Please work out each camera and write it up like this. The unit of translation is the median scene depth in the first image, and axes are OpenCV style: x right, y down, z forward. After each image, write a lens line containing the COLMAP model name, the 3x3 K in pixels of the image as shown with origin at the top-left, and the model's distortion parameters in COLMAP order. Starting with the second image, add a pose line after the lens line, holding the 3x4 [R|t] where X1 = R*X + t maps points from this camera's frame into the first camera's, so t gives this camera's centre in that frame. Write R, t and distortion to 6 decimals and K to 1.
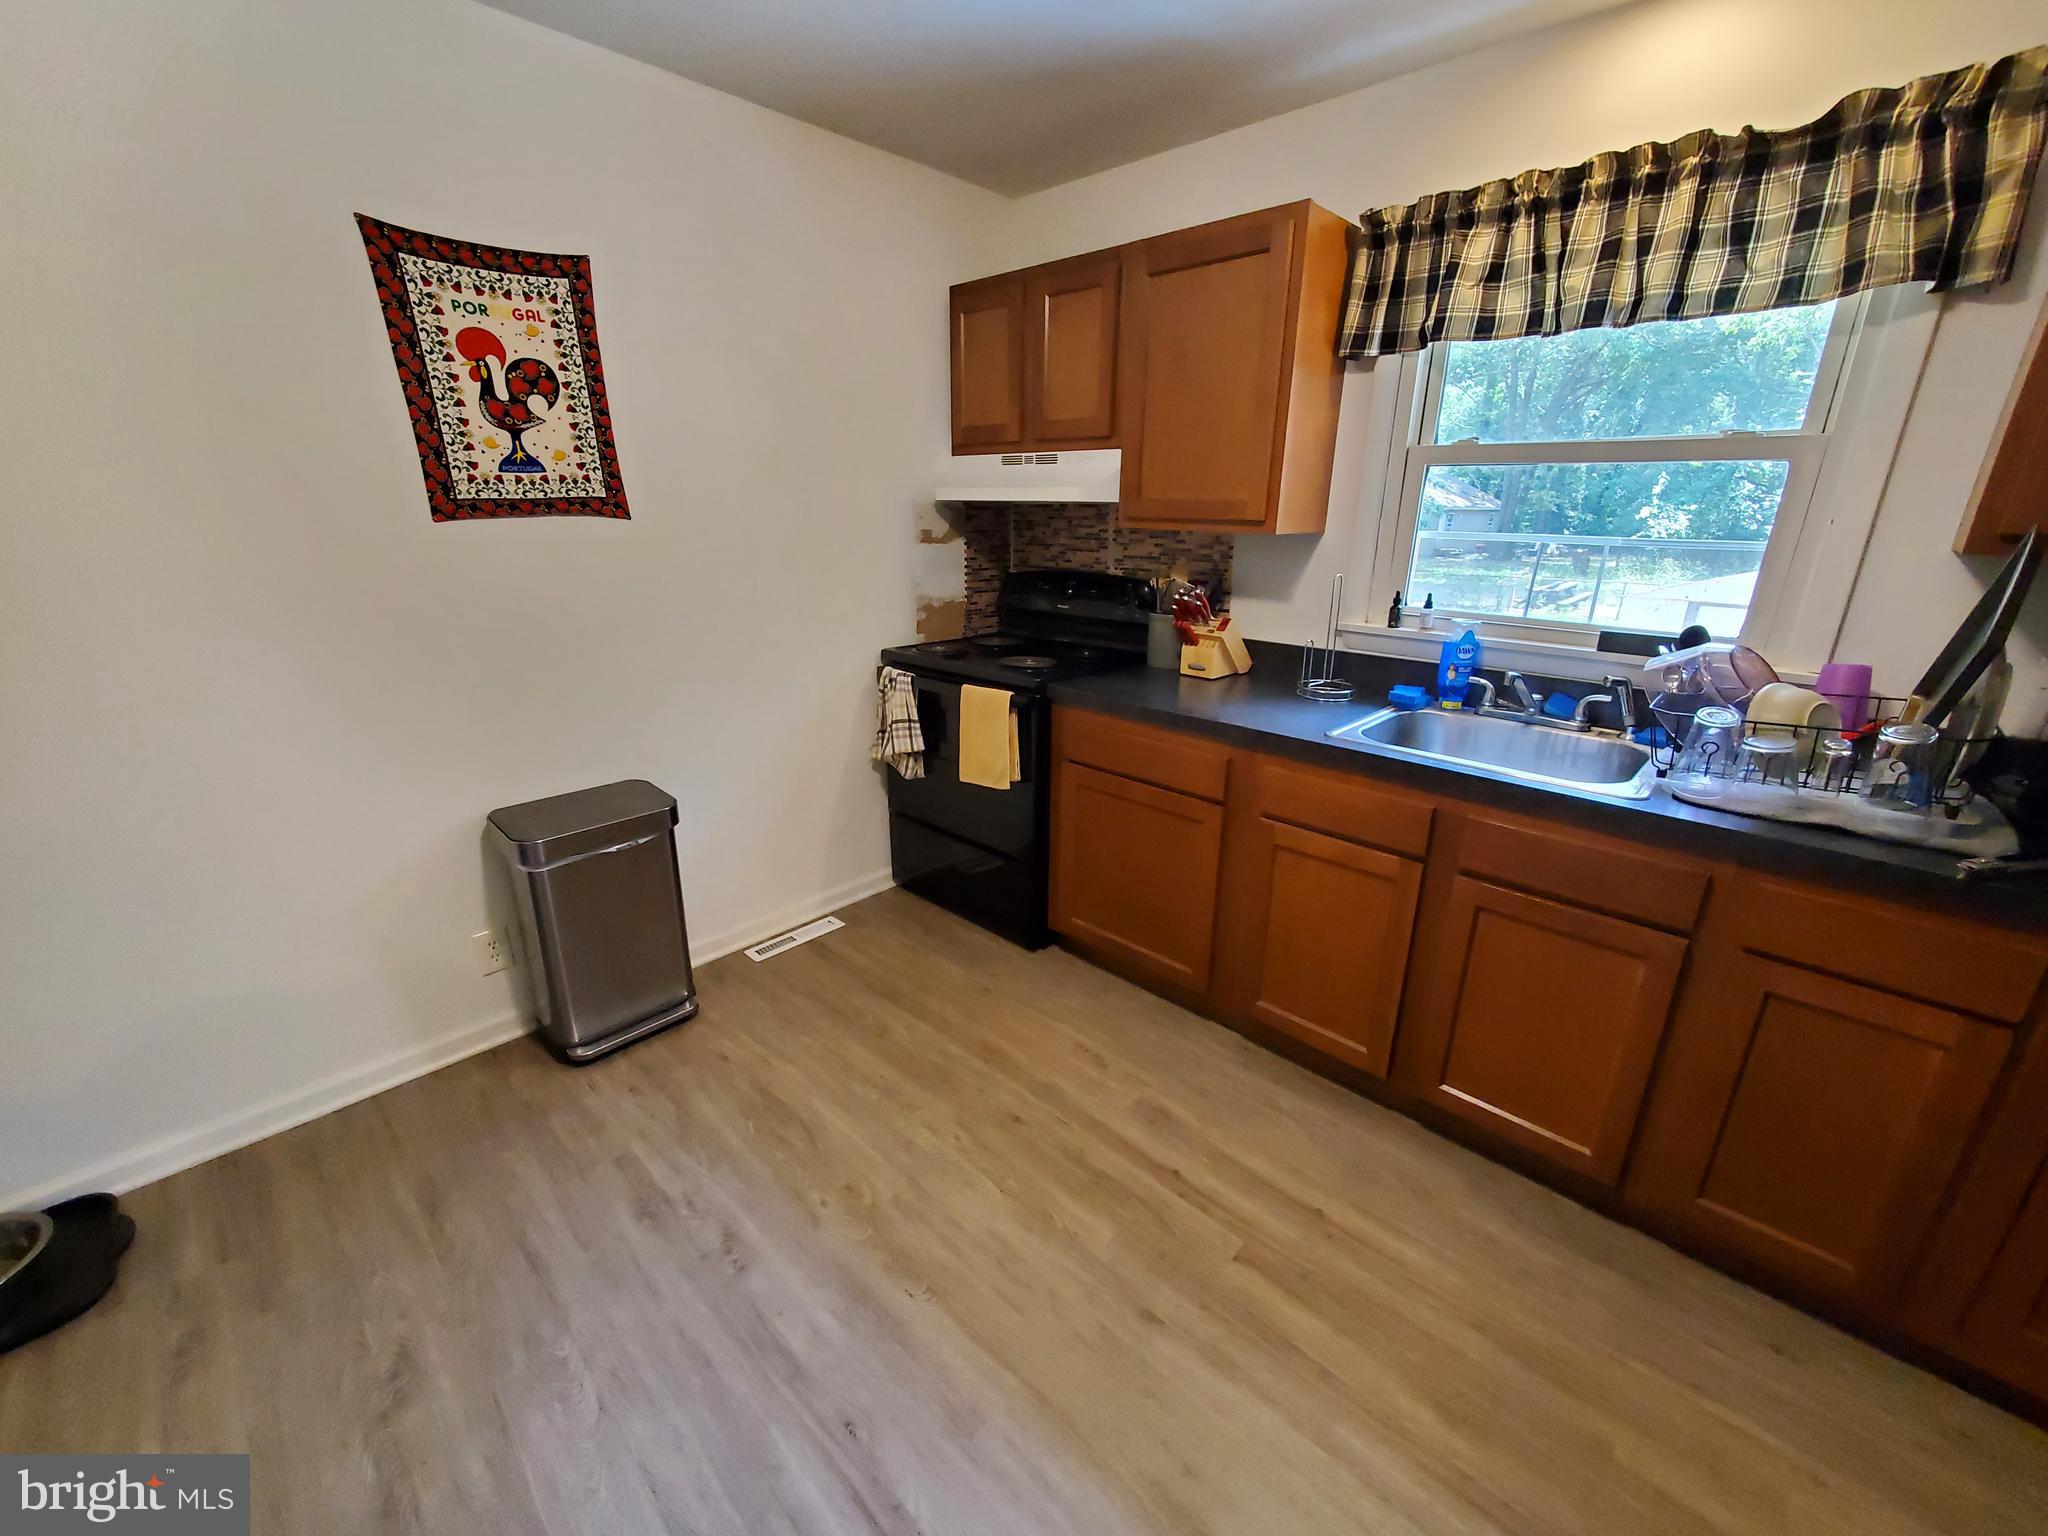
lens RADIAL K [[807.1, 0, 1024.7], [0, 807.1, 766.8], [0, 0, 1]] dist [0.002614, -0.000280]
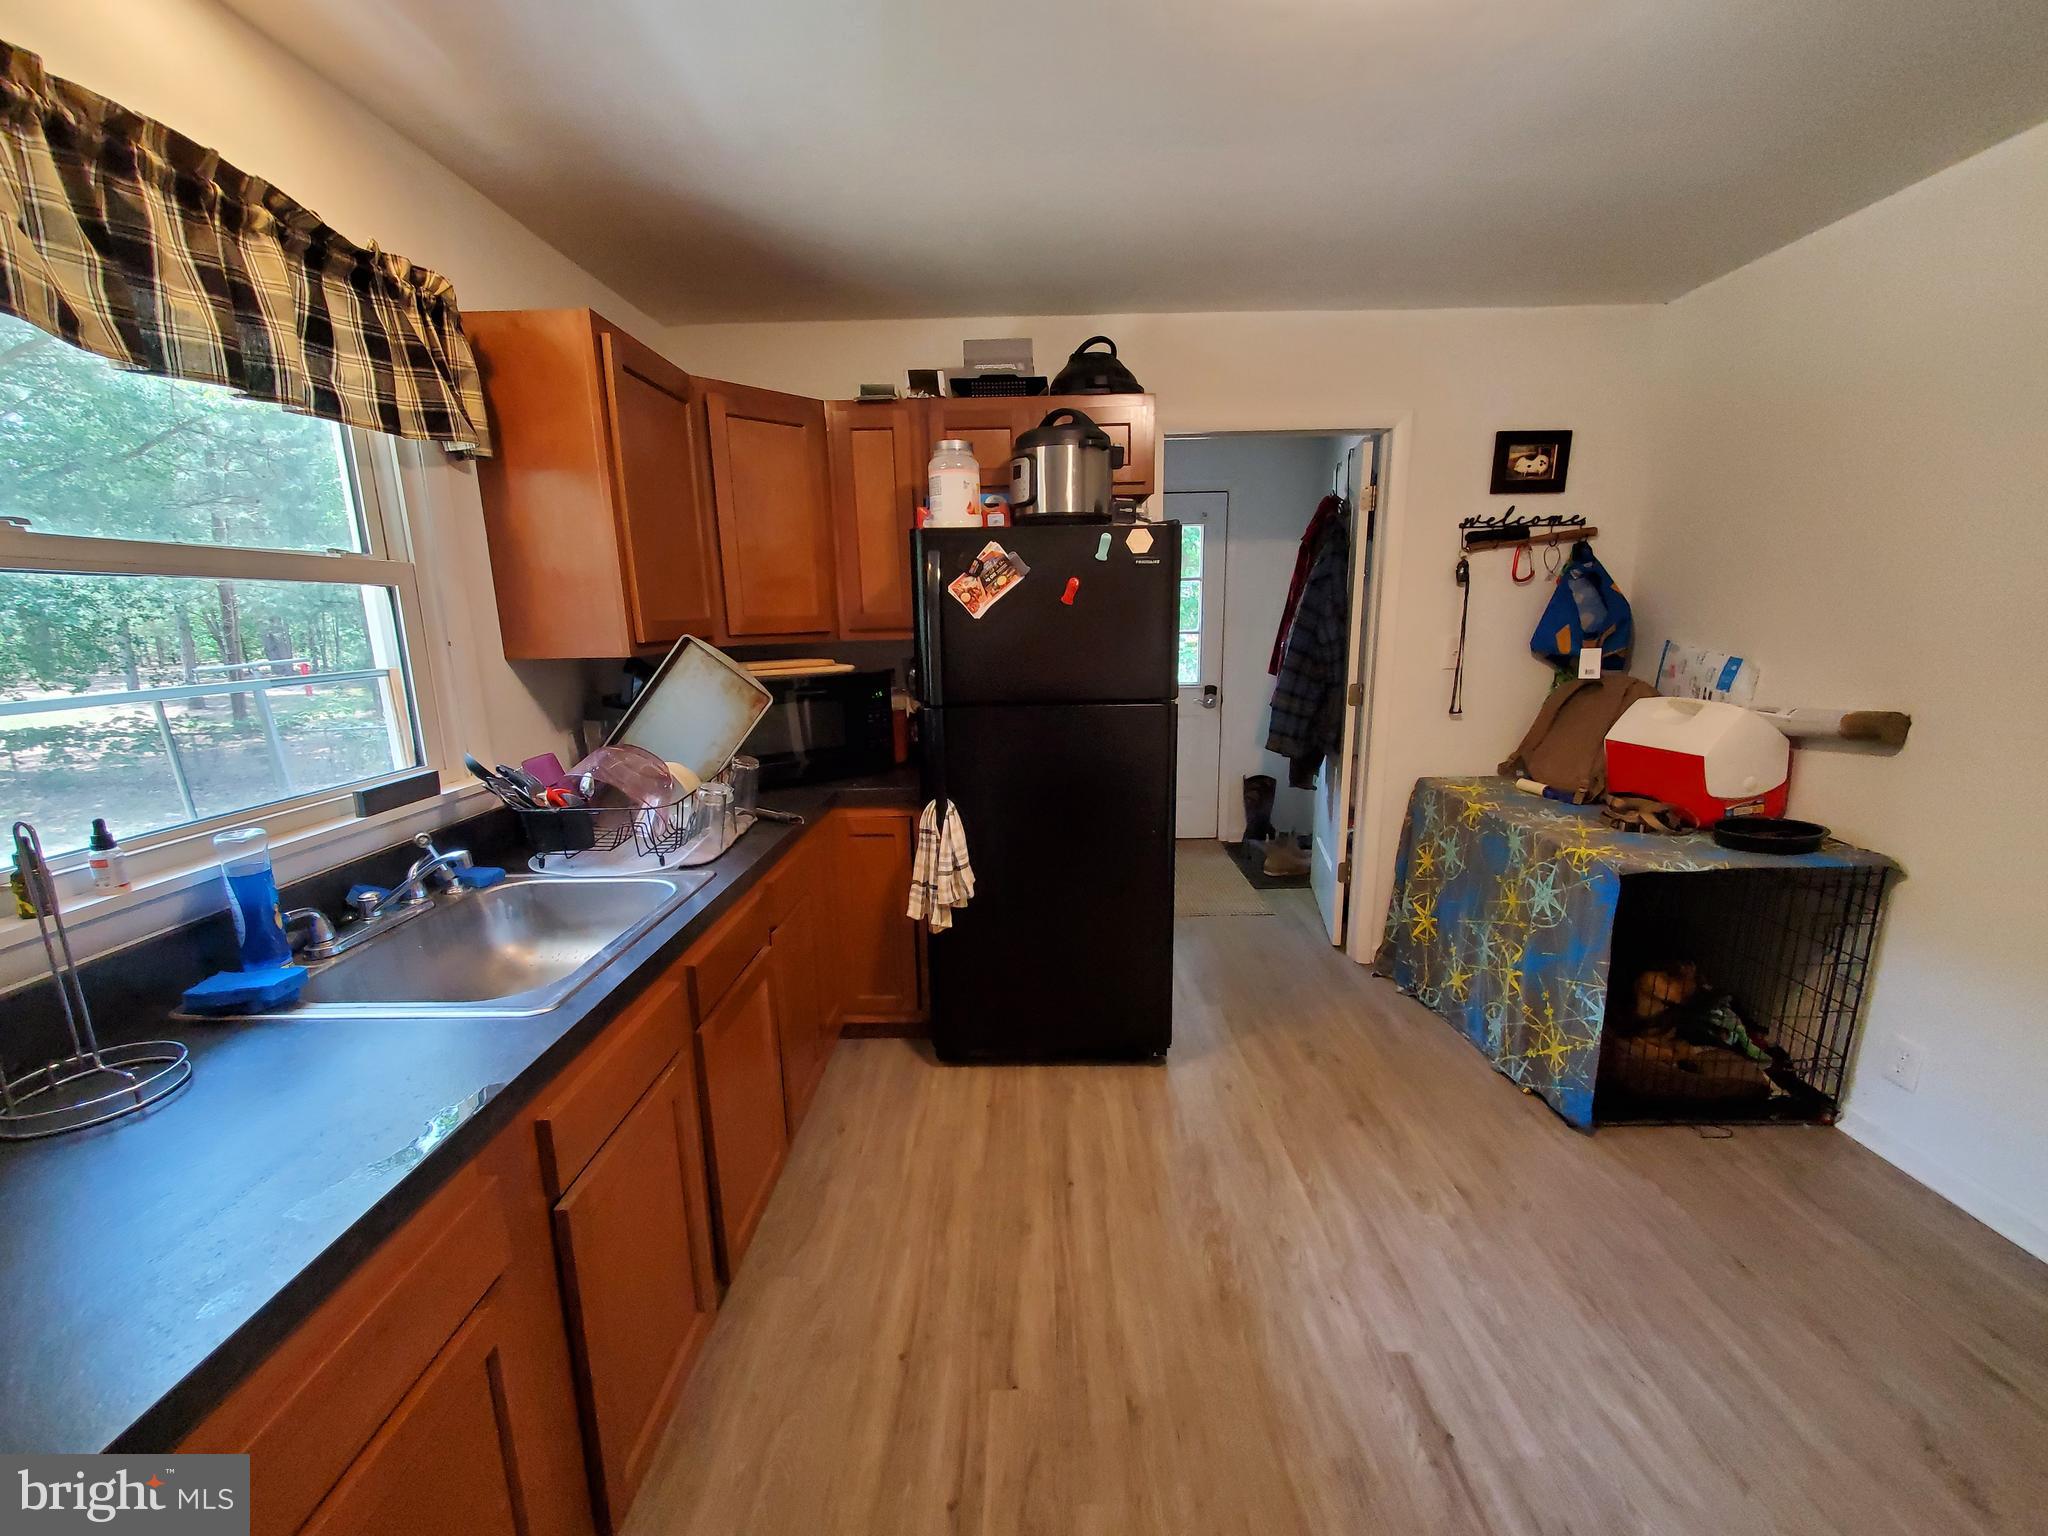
lens RADIAL K [[813.8, 0, 1024.0], [0, 813.8, 768.0], [0, 0, 1]] dist [0.001828, -0.003814]
pose [[-0.687010, -0.140175, 0.712999, -0.245928], [0.234461, 0.885975, 0.400096, -0.317586], [-0.687783, 0.442040, -0.575808, 0.910207]]
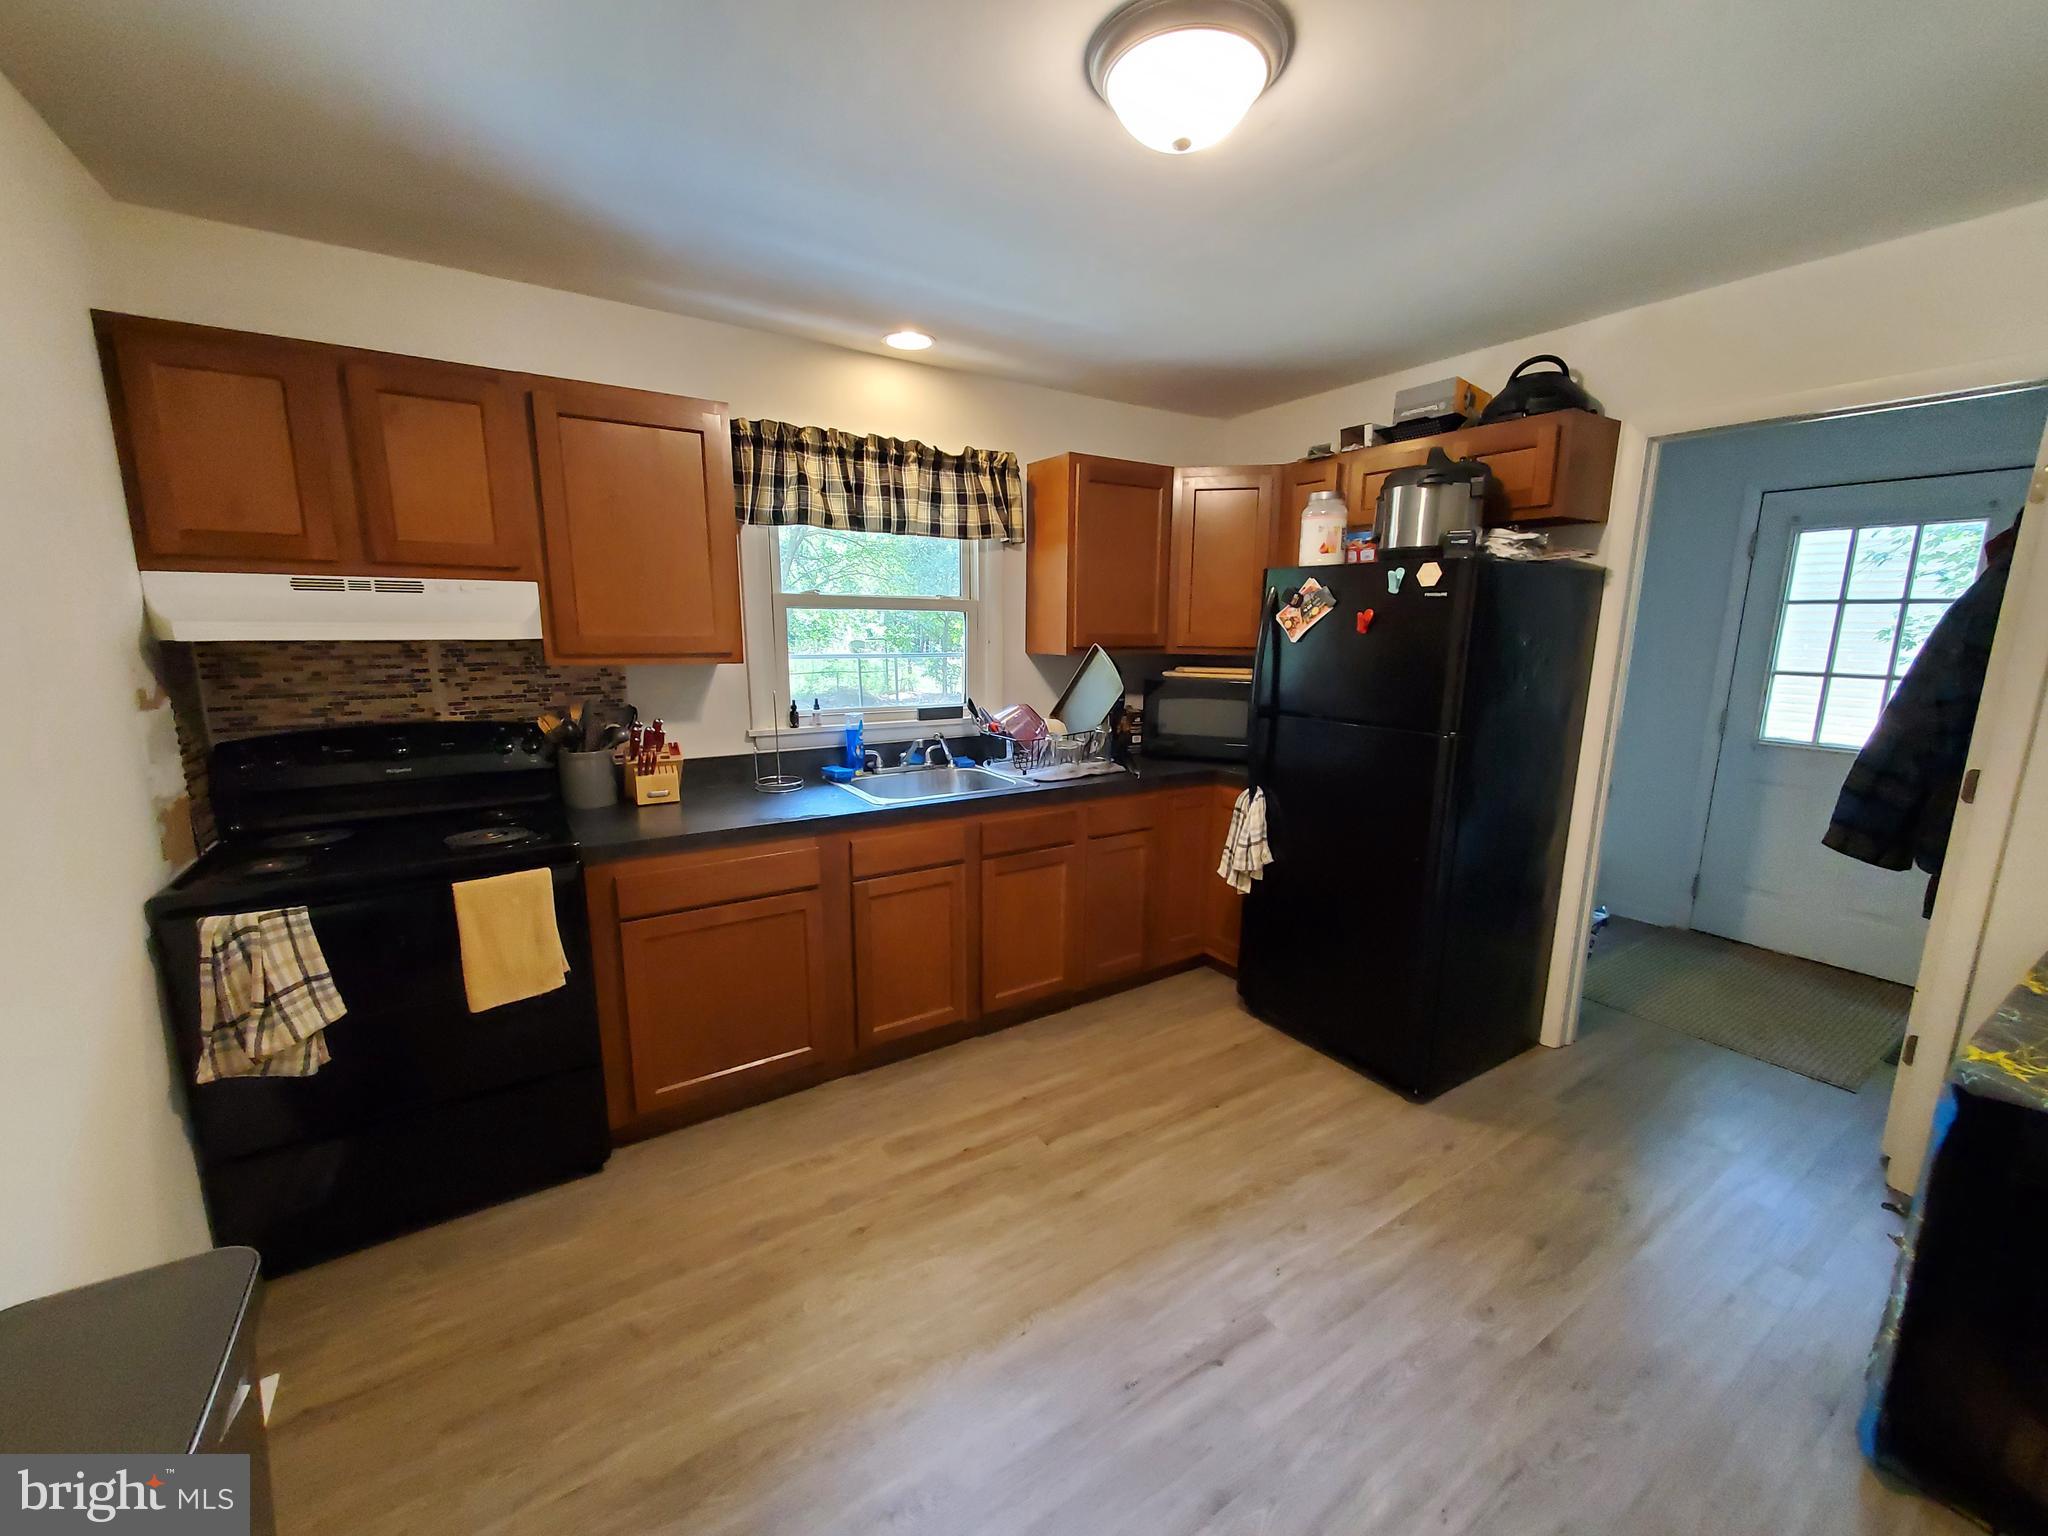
lens RADIAL K [[807.1, 0, 1024.7], [0, 807.1, 766.8], [0, 0, 1]] dist [0.002614, -0.000280]
pose [[0.234110, -0.180367, 0.955332, -0.758452], [0.295415, 0.949375, 0.106849, -0.152811], [-0.926241, 0.257205, 0.275542, 0.342453]]
